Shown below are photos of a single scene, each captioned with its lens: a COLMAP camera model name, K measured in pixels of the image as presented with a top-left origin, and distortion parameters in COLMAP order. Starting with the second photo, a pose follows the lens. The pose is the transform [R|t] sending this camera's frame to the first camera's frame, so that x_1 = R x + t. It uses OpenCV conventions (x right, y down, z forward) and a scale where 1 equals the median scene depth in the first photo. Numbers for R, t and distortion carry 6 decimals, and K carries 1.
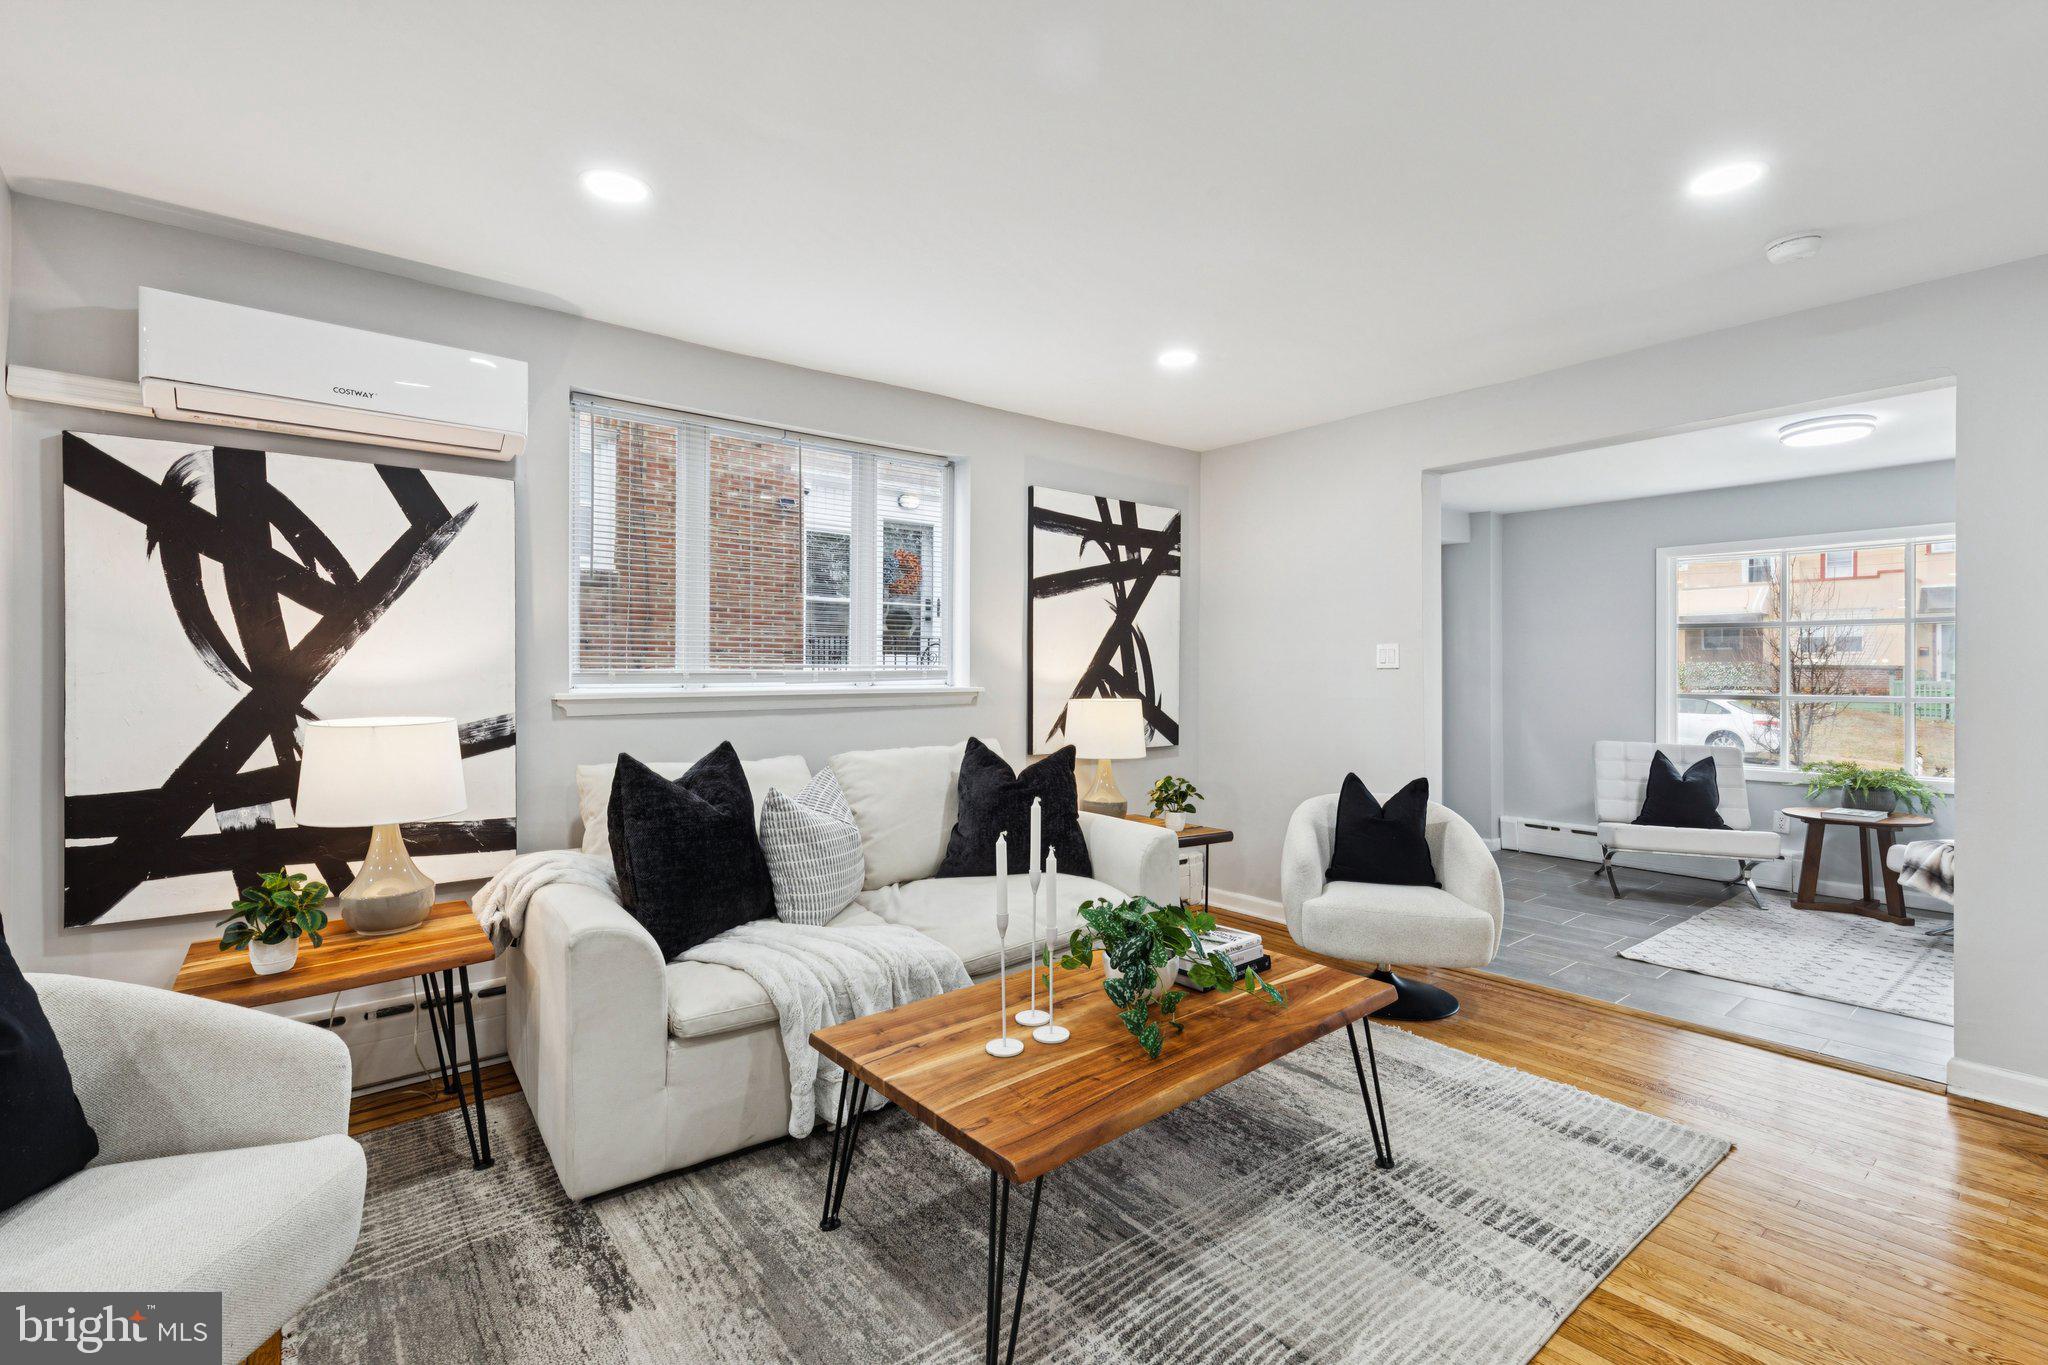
lens RADIAL K [[942.5, 0, 1027.1], [0, 942.5, 673.9], [0, 0, 1]] dist [0.009933, -0.000504]
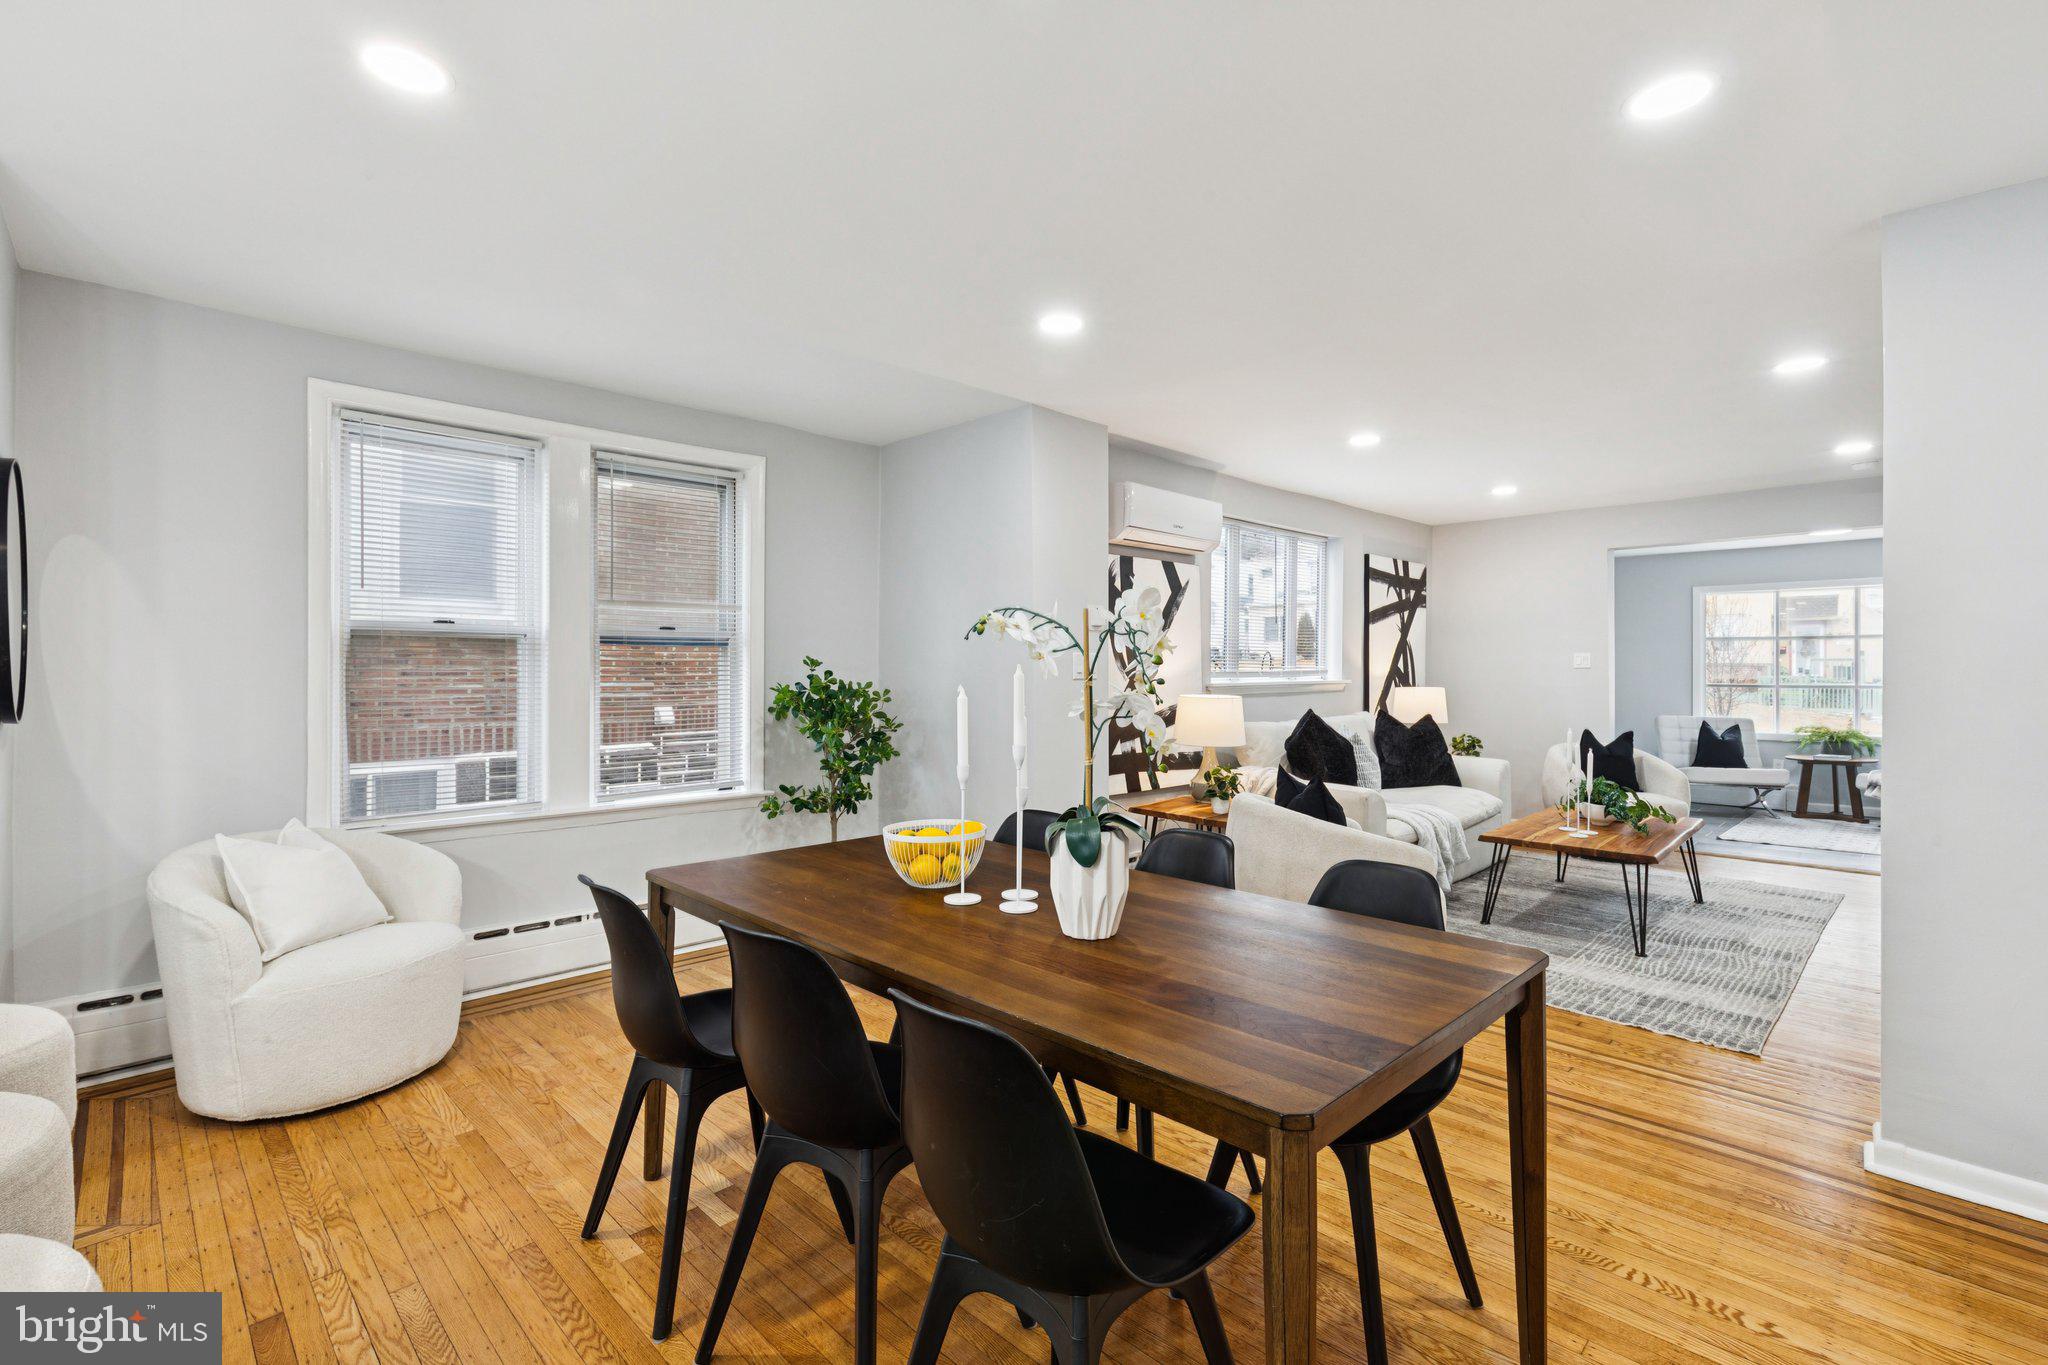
lens RADIAL K [[927.5, 0, 1026.3], [0, 927.5, 672.6], [0, 0, 1]] dist [0.011031, -0.004461]
pose [[0.996031, -0.004059, 0.088917, -0.657900], [0.004212, 0.999990, -0.001525, 0.001328], [-0.088910, 0.001893, 0.996038, -0.475480]]
